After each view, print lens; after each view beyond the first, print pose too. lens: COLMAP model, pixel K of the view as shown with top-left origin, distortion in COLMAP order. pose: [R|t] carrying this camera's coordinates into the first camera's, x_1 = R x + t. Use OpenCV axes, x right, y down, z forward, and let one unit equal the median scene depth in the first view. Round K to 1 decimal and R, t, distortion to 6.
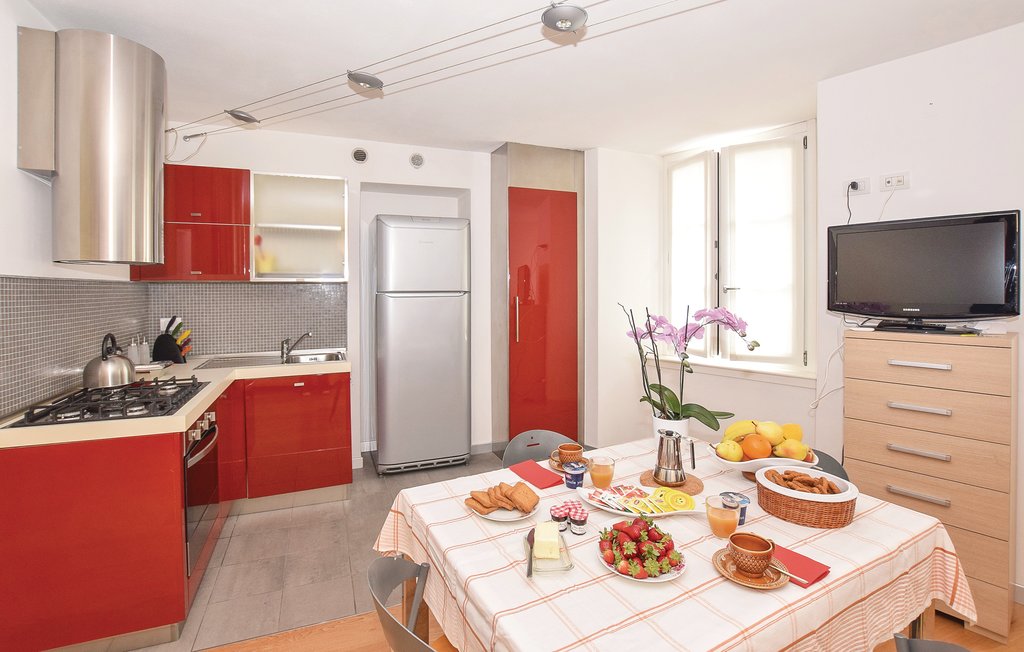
lens RADIAL K [[470.7, 0, 502.8], [0, 470.7, 291.2], [0, 0, 1]] dist [-0.019413, -0.000196]
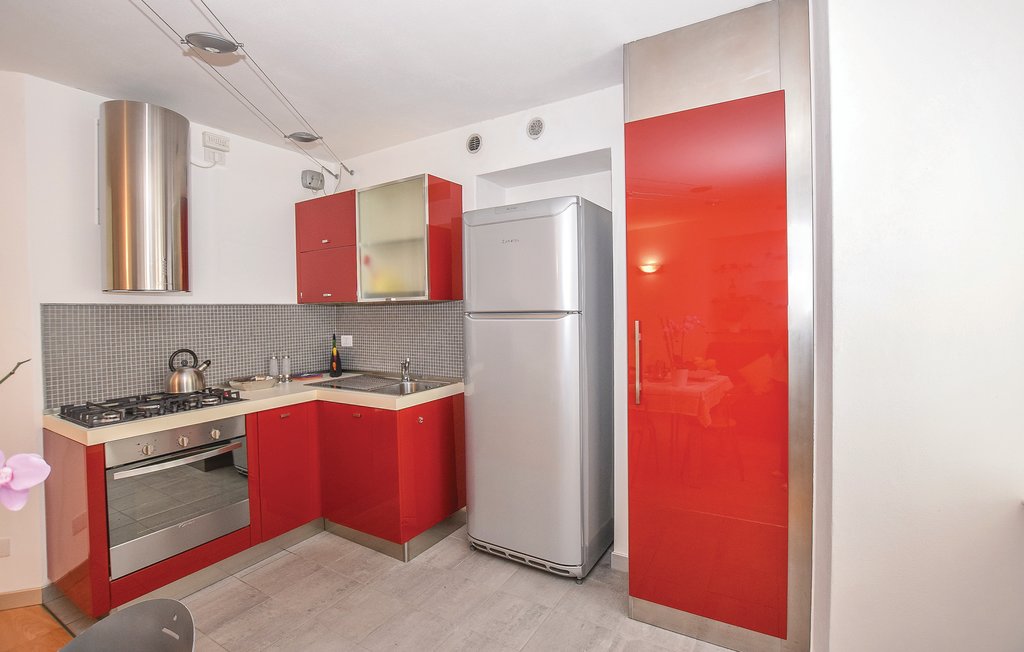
lens RADIAL K [[470.7, 0, 513.4], [0, 470.7, 317.0], [0, 0, 1]] dist [-0.019413, -0.000196]
pose [[0.602517, 0.008765, -0.798058, 0.396493], [0.006839, 0.999846, 0.016145, -0.003180], [0.798077, -0.015185, 0.602365, 0.579698]]
